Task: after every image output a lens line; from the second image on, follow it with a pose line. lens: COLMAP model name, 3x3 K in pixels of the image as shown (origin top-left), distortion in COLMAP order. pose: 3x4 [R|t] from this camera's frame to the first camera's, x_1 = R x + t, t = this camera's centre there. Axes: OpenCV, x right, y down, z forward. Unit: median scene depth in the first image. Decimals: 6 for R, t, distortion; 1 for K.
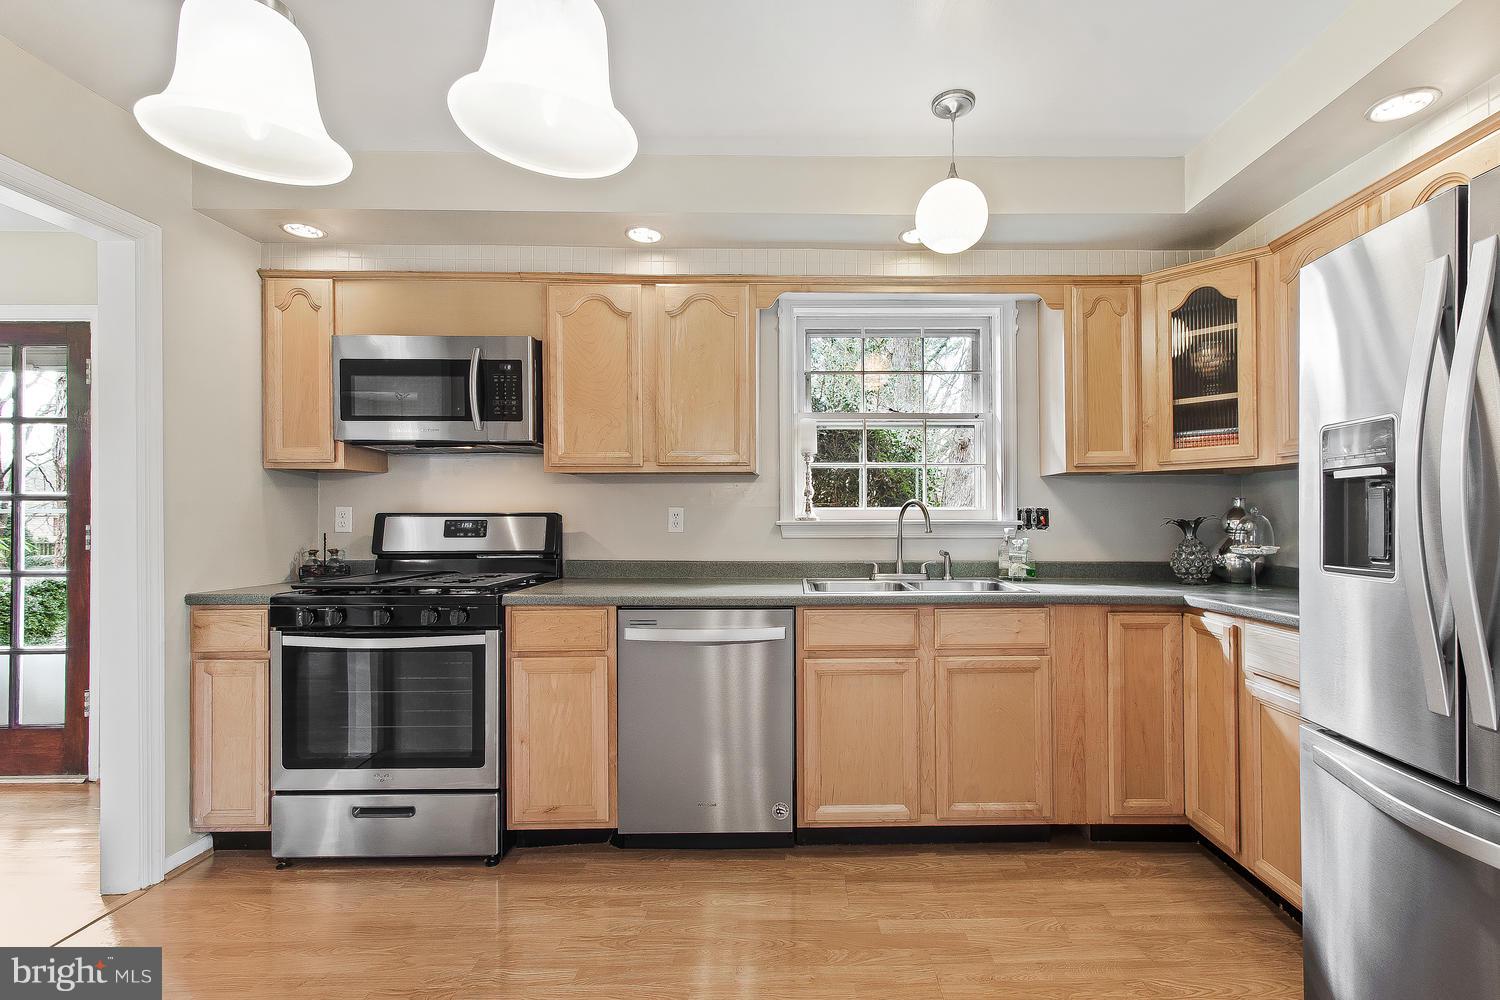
lens RADIAL K [[684.2, 0, 750.3], [0, 684.2, 498.4], [0, 0, 1]] dist [0.001790, 0.000228]
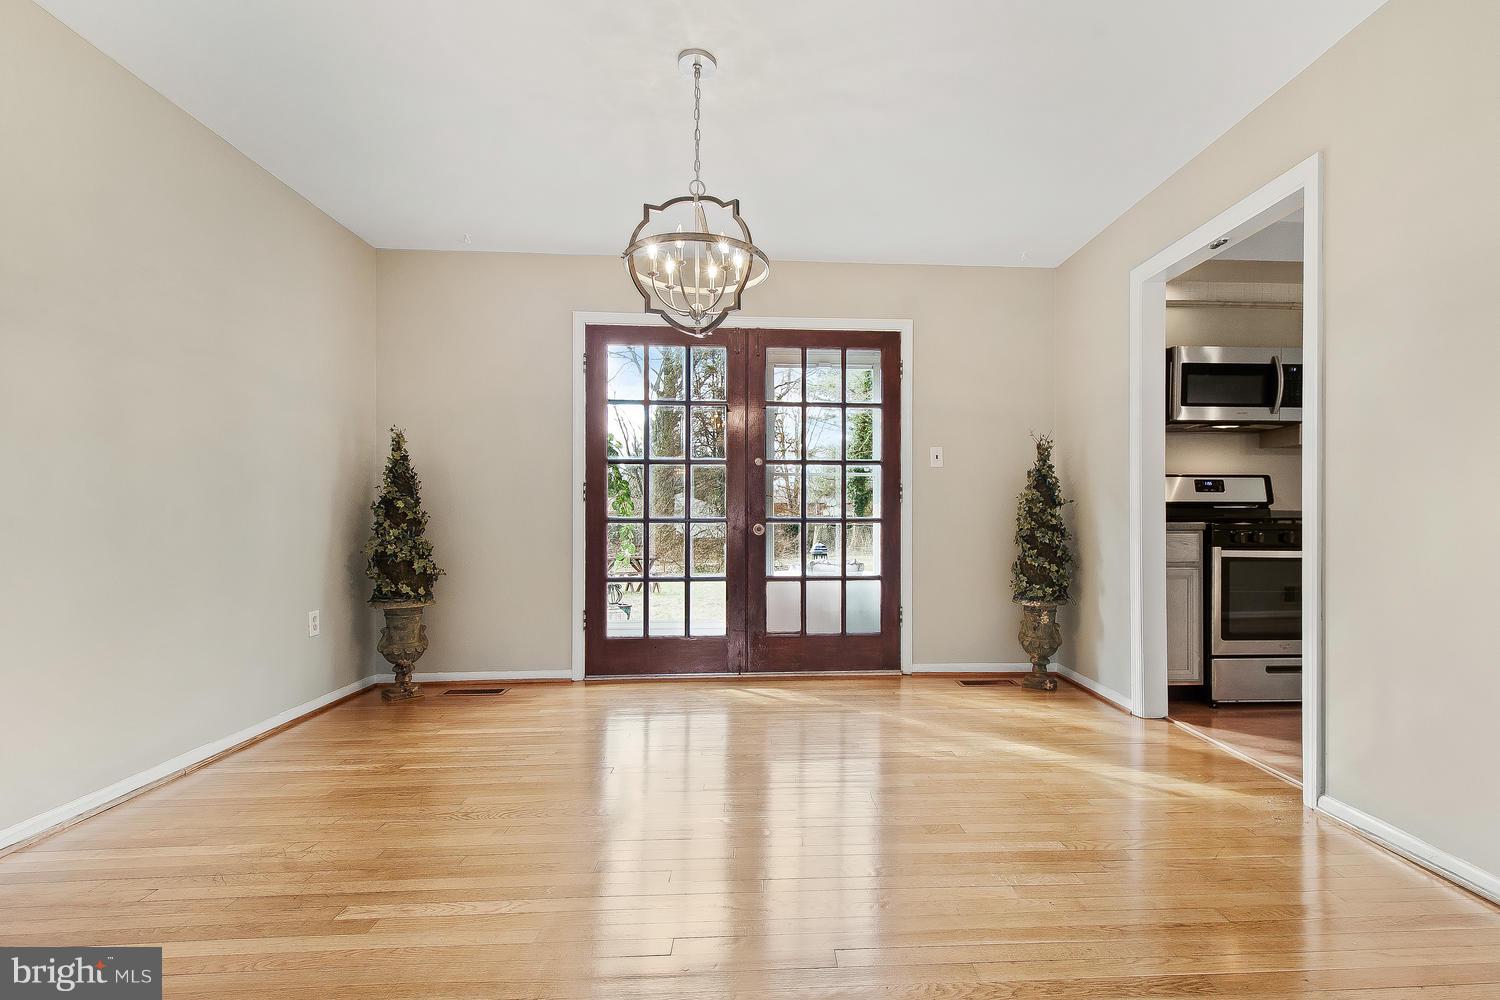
lens RADIAL K [[684.2, 0, 750.3], [0, 684.2, 500.8], [0, 0, 1]] dist [0.001790, 0.000228]
pose [[0.998795, 0.003243, 0.048977, -1.405604], [-0.003415, 0.999988, 0.003431, 0.072696], [-0.048965, -0.003594, 0.998794, -0.338000]]
